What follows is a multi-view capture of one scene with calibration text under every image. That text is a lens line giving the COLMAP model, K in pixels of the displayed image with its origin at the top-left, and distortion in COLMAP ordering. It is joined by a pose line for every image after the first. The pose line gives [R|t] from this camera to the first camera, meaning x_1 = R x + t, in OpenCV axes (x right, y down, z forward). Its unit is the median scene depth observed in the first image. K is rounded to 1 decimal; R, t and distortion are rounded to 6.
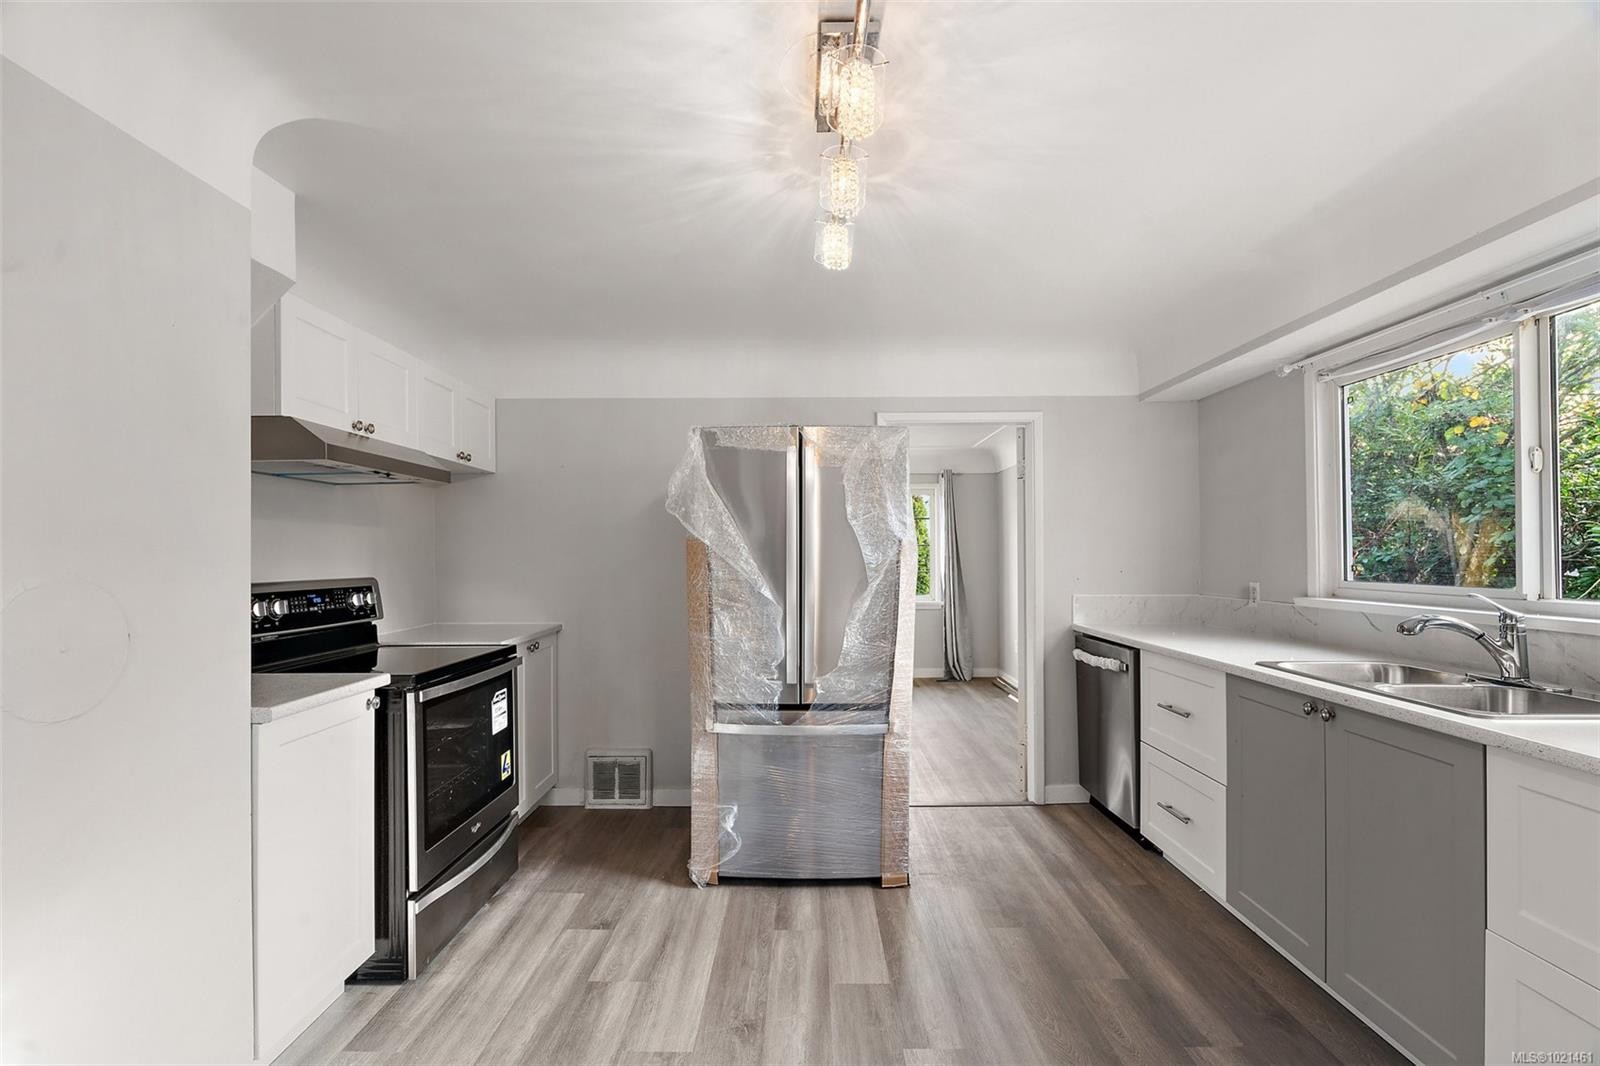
lens RADIAL K [[728.5, 0, 800.5], [0, 728.5, 548.3], [0, 0, 1]] dist [-0.000830, -0.000314]
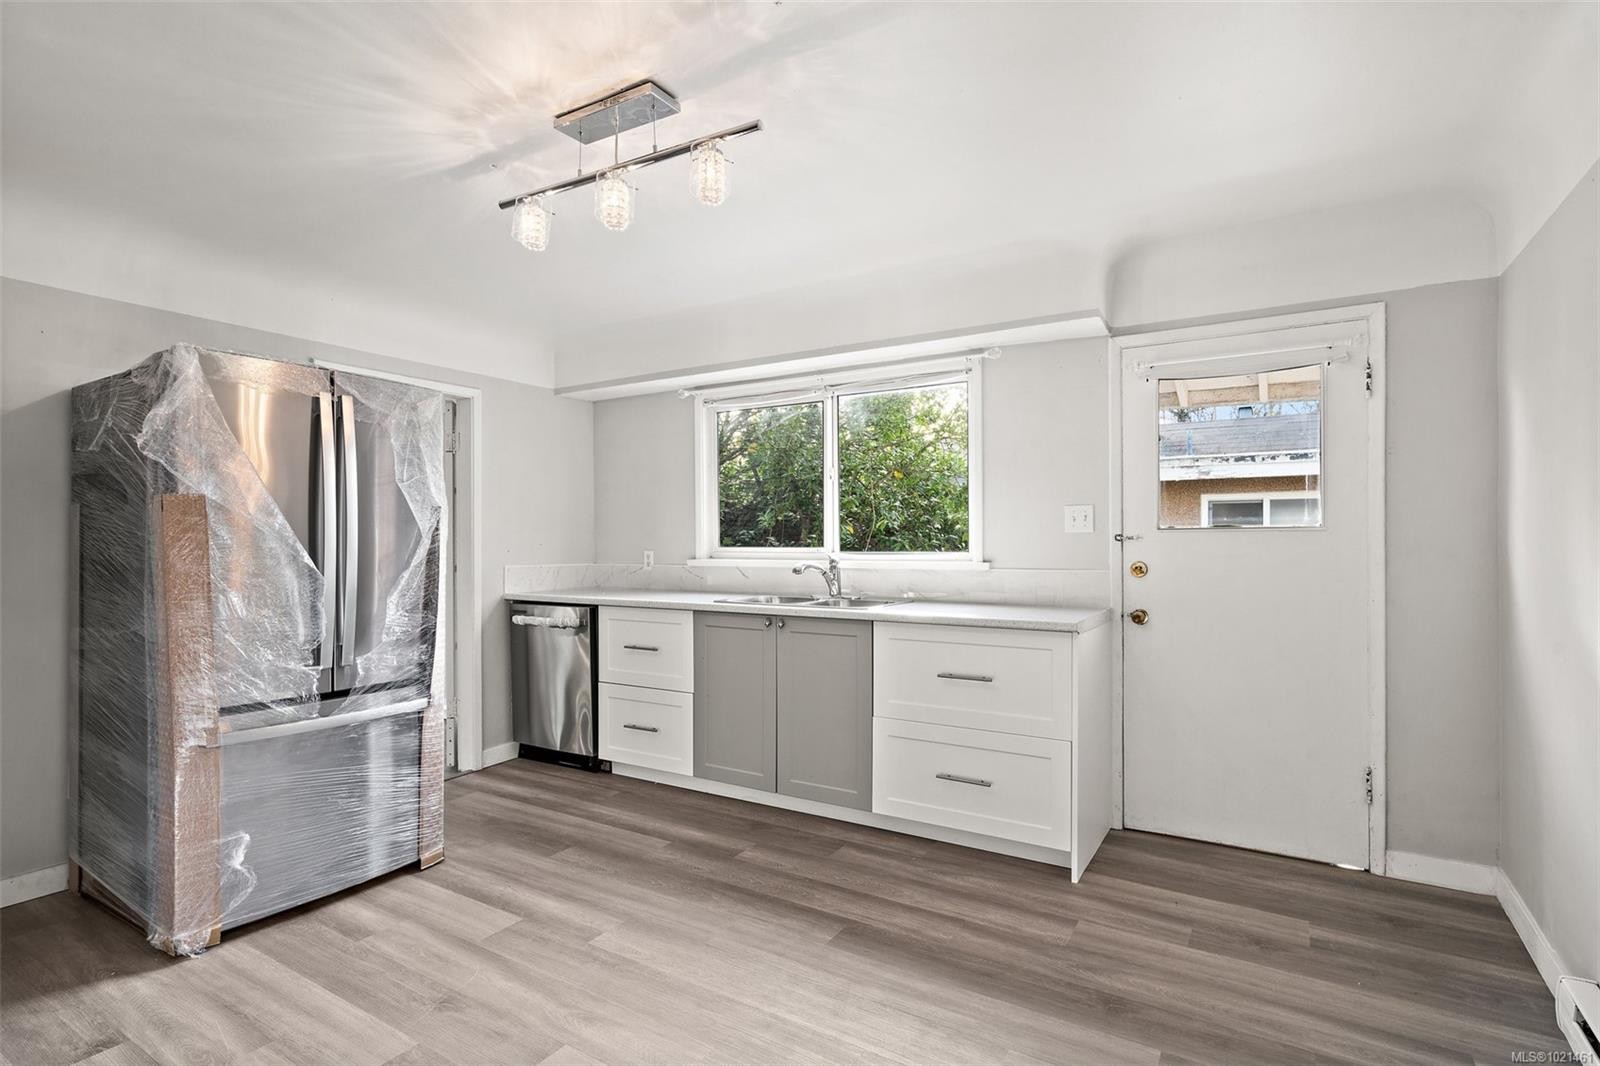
lens RADIAL K [[790.6, 0, 797.0], [0, 790.6, 537.0], [0, 0, 1]] dist [0.001548, 0.001698]
pose [[0.521597, 0.008061, 0.853154, -0.520196], [-0.006899, 0.999963, -0.005230, 0.031911], [-0.853164, -0.003158, 0.521633, 0.041742]]
